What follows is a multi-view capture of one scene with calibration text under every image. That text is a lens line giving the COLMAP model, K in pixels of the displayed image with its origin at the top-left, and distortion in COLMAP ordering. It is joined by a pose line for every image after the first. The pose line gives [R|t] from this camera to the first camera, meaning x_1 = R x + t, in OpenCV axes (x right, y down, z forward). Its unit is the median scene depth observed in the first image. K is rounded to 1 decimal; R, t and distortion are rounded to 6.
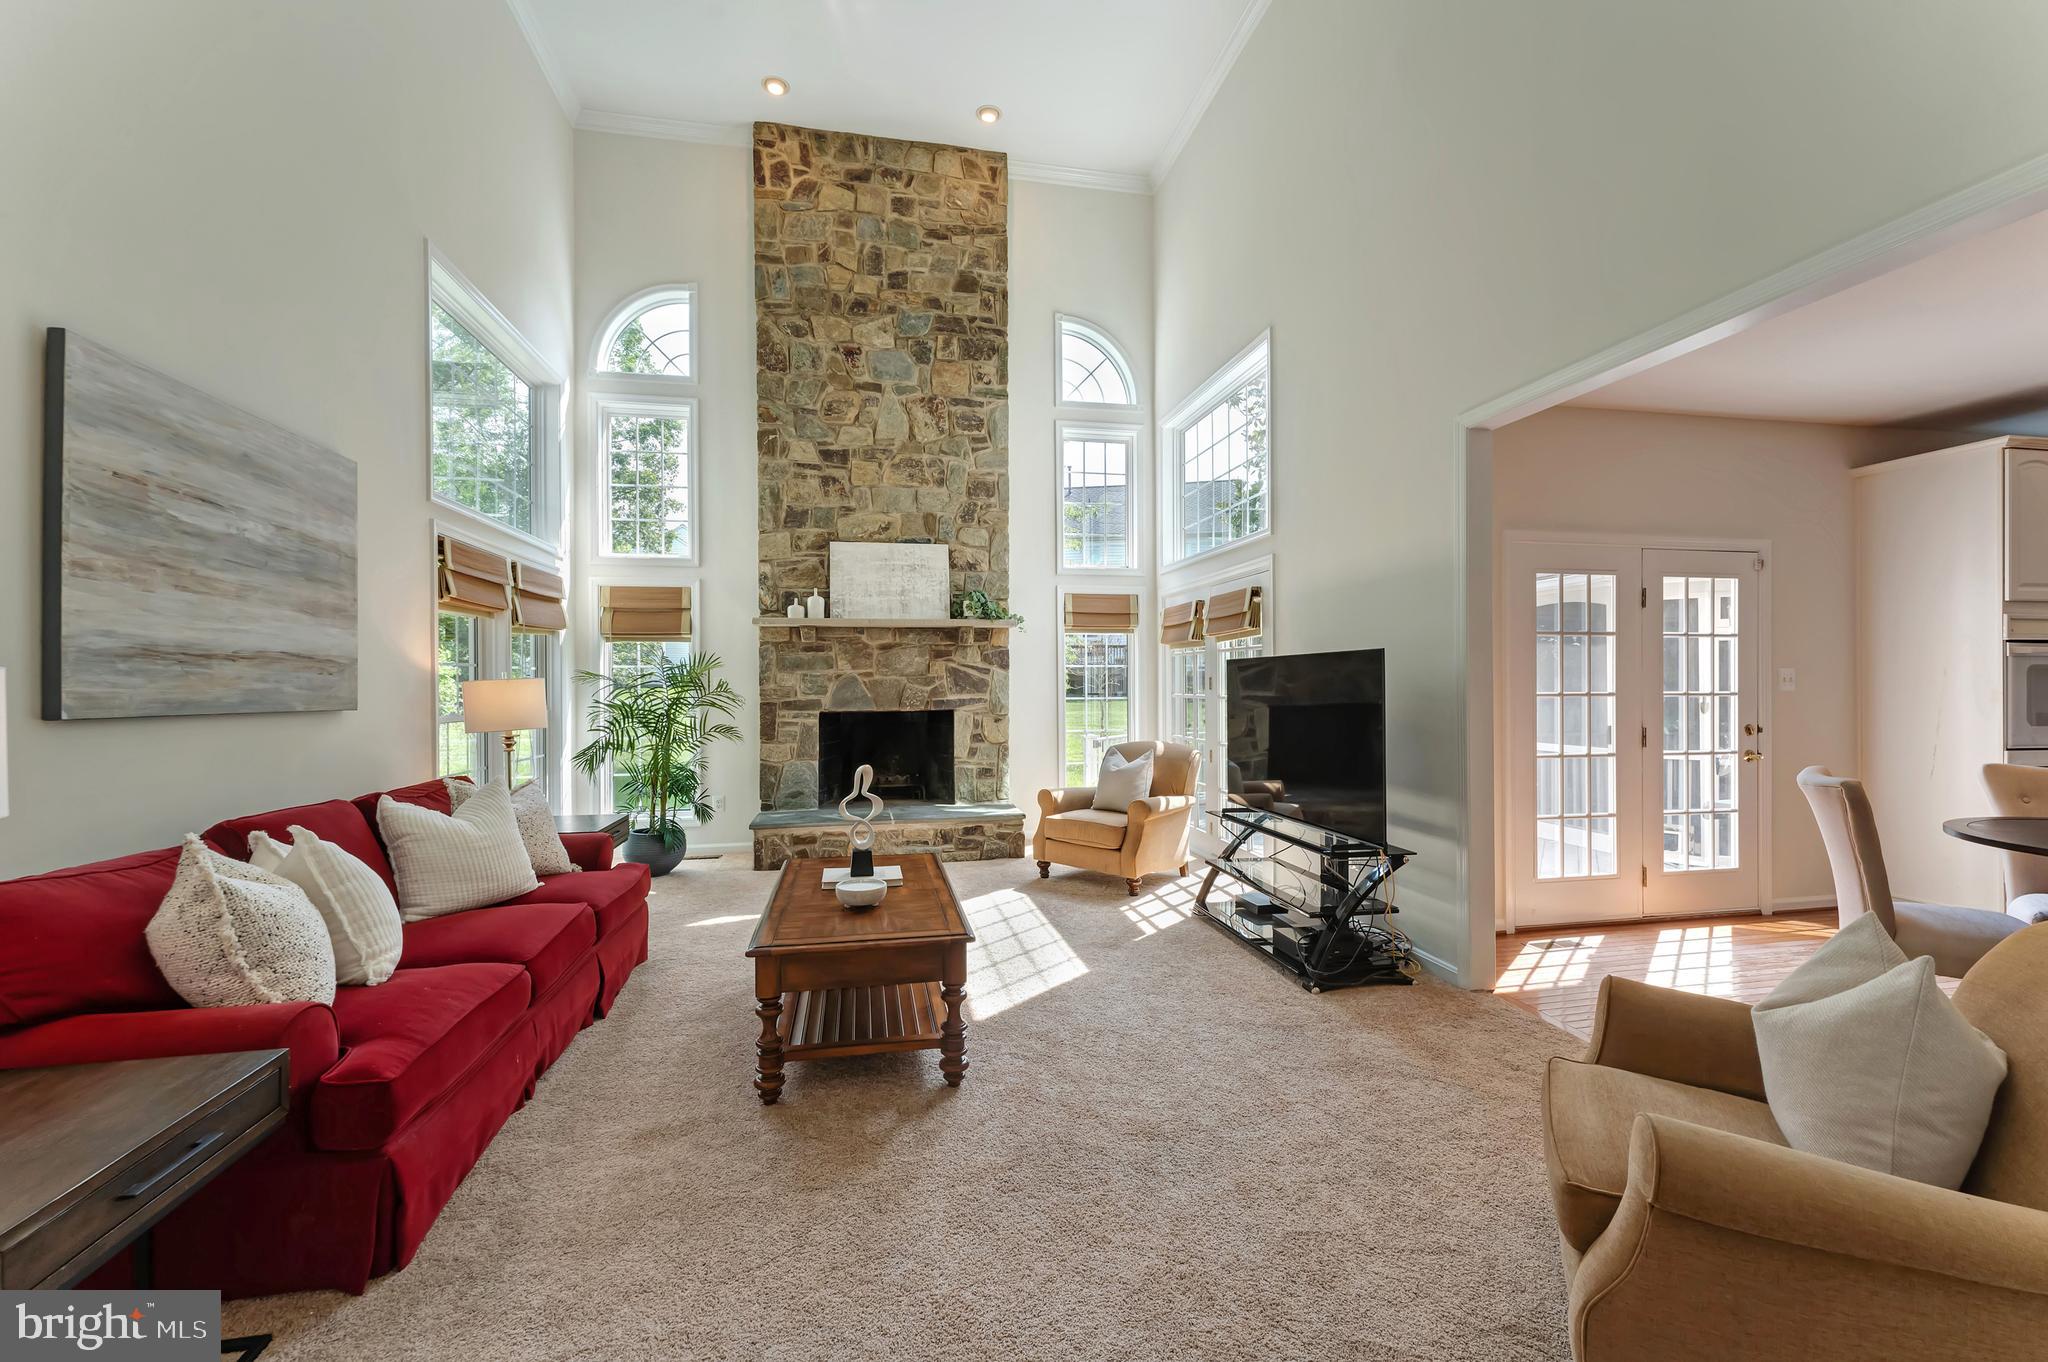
lens RADIAL K [[808.5, 0, 1024.0], [0, 808.5, 681.0], [0, 0, 1]] dist [0.002320, 0.000157]
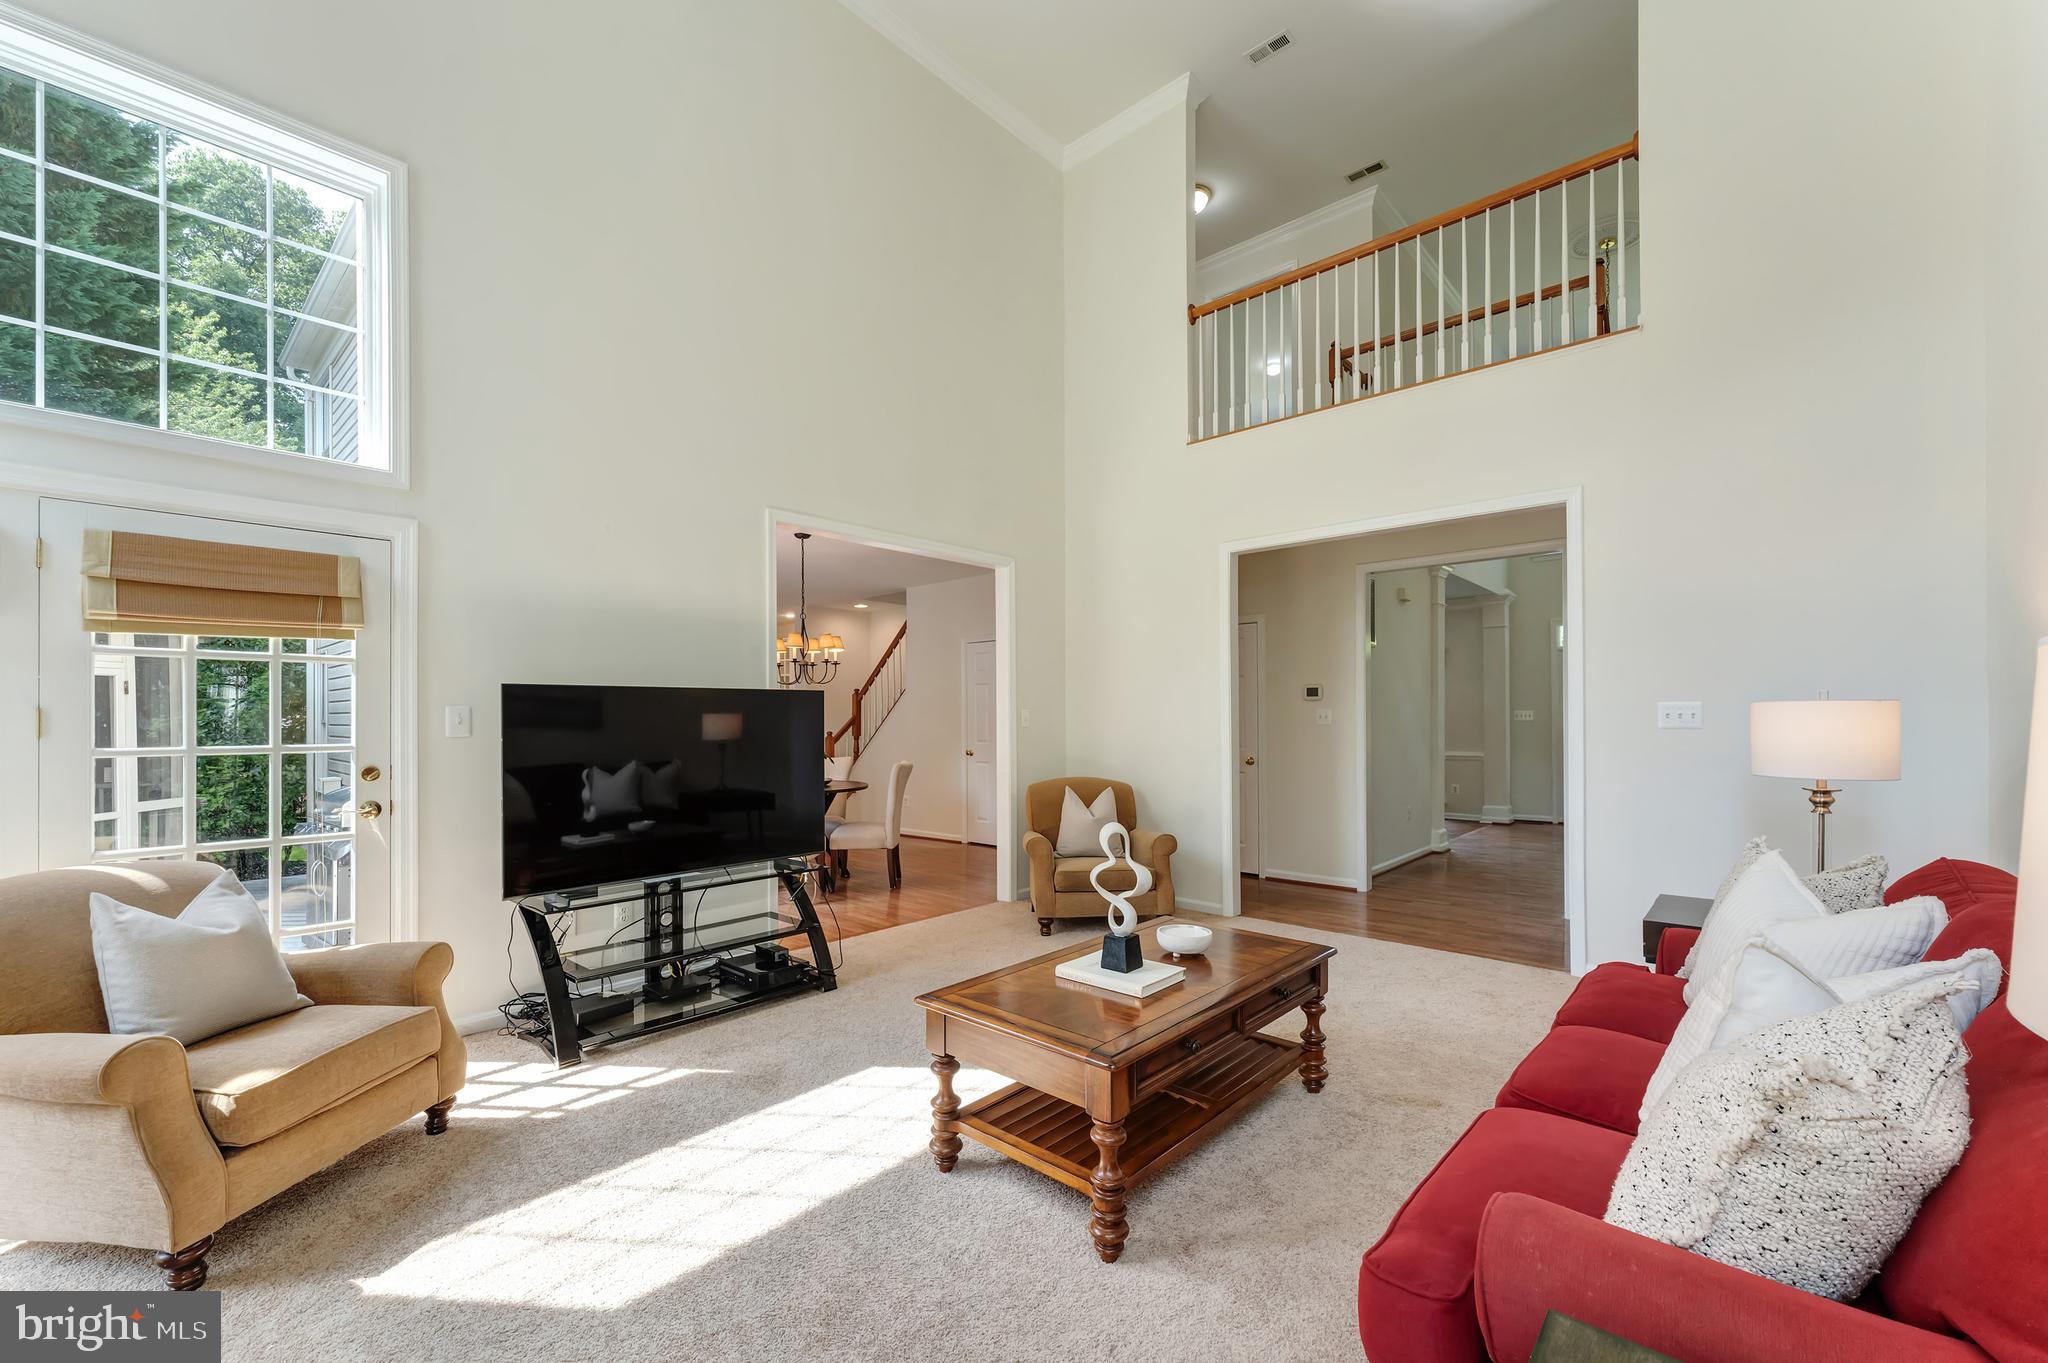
lens RADIAL K [[828.9, 0, 1020.4], [0, 828.9, 702.2], [0, 0, 1]] dist [0.001335, 0.000140]
pose [[-0.585412, 0.009931, 0.810675, -0.425493], [0.005094, 0.999950, -0.008571, -0.010973], [-0.810720, -0.000888, -0.585434, 0.798827]]
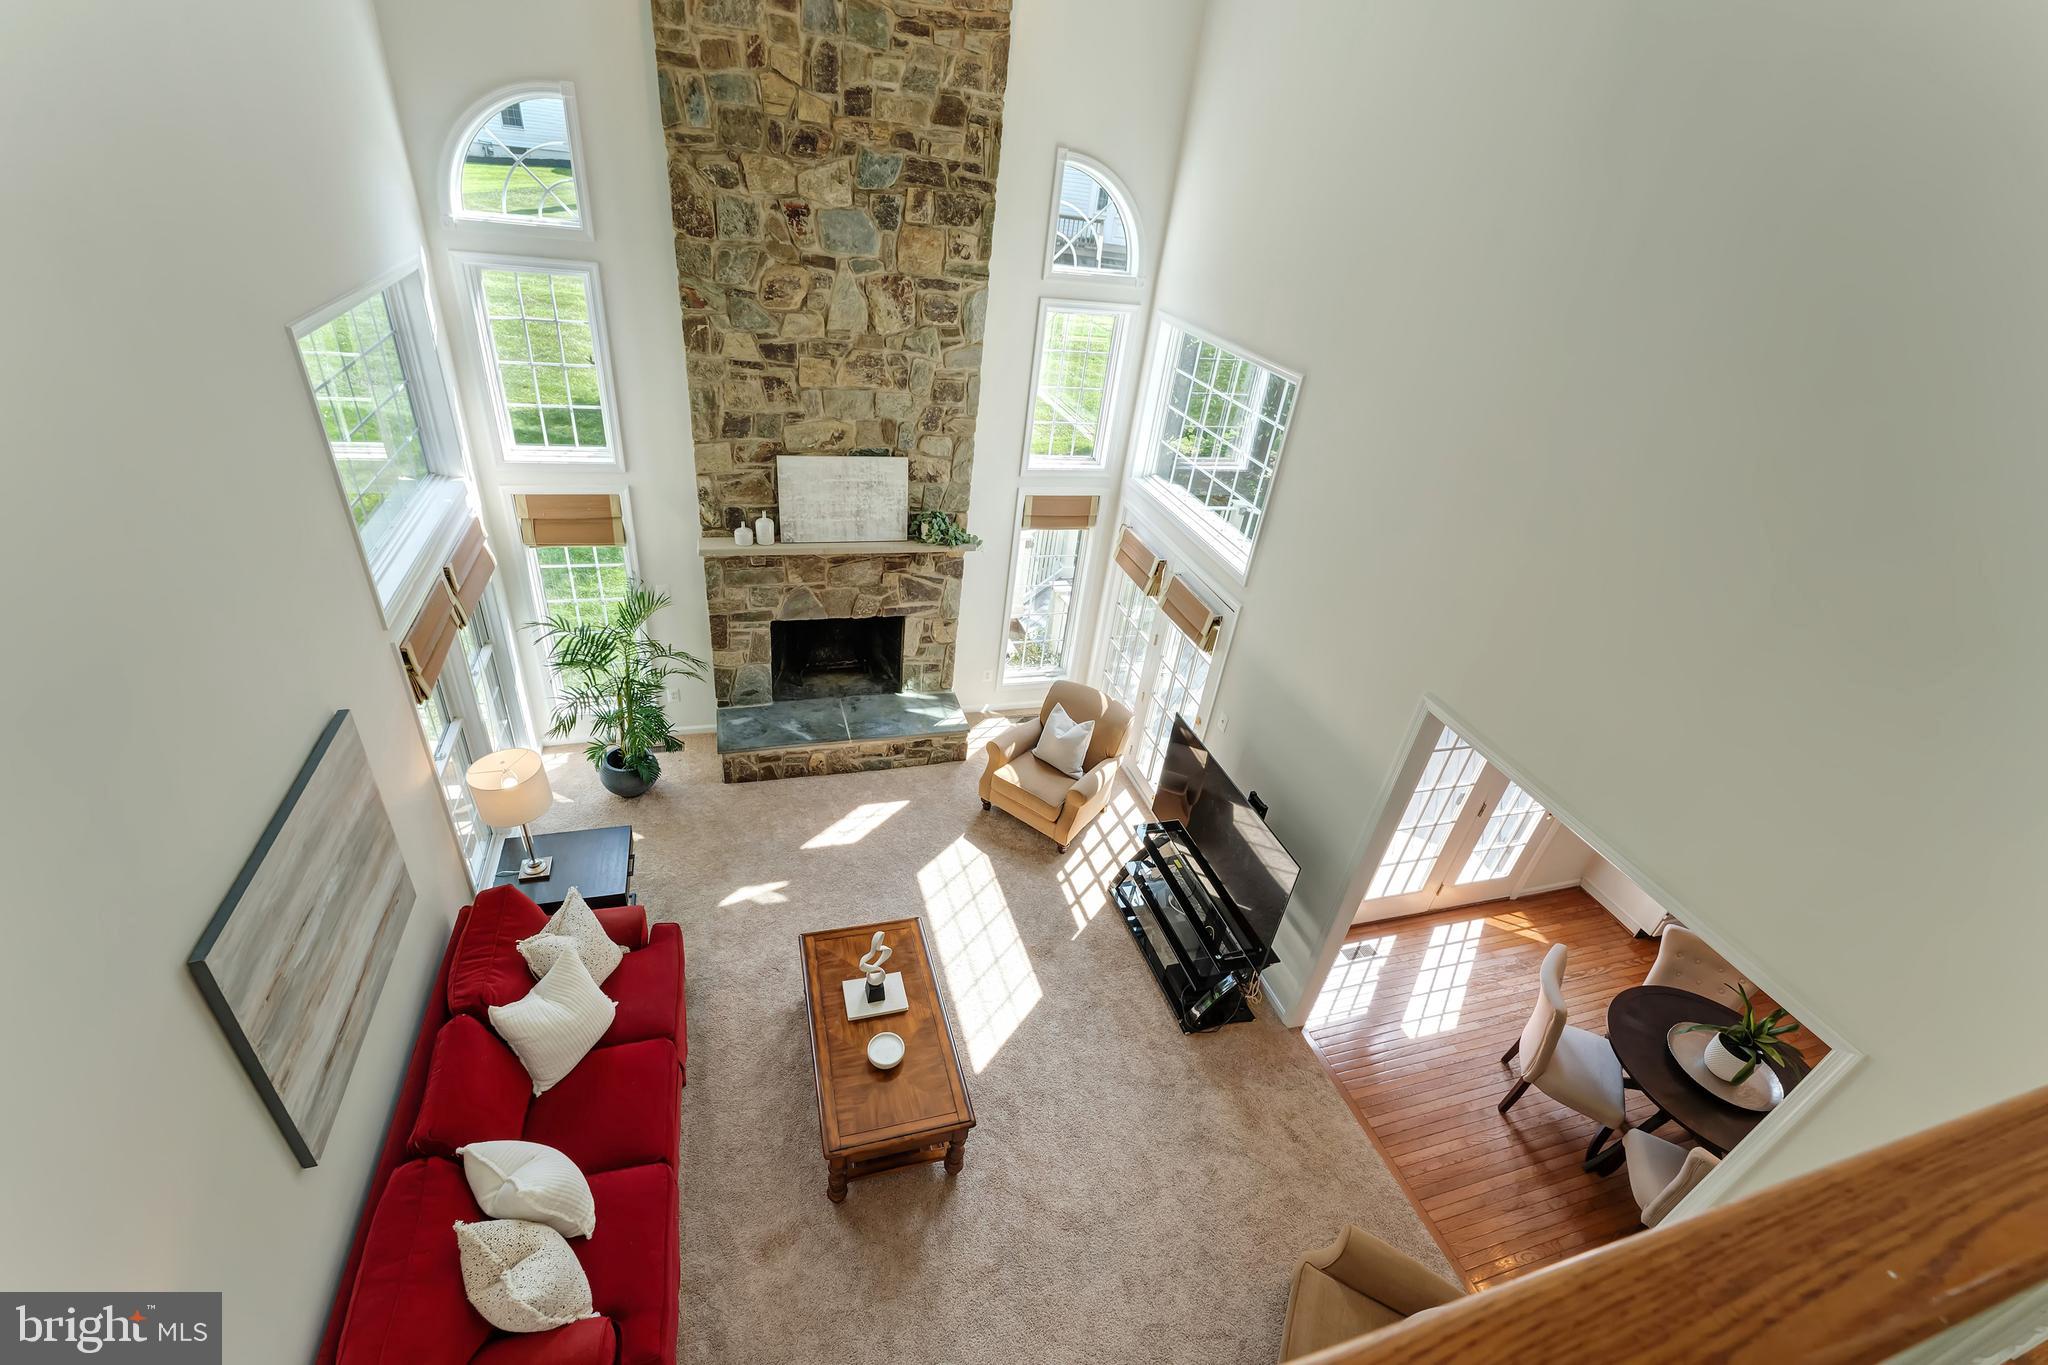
lens RADIAL K [[851.9, 0, 1024.0], [0, 851.9, 682.5], [0, 0, 1]] dist [0.002175, 0.000144]
pose [[0.986864, 0.048082, 0.154234, -0.102524], [-0.123087, 0.842131, 0.525038, -0.482823], [-0.104641, -0.537125, 0.836987, 0.049220]]
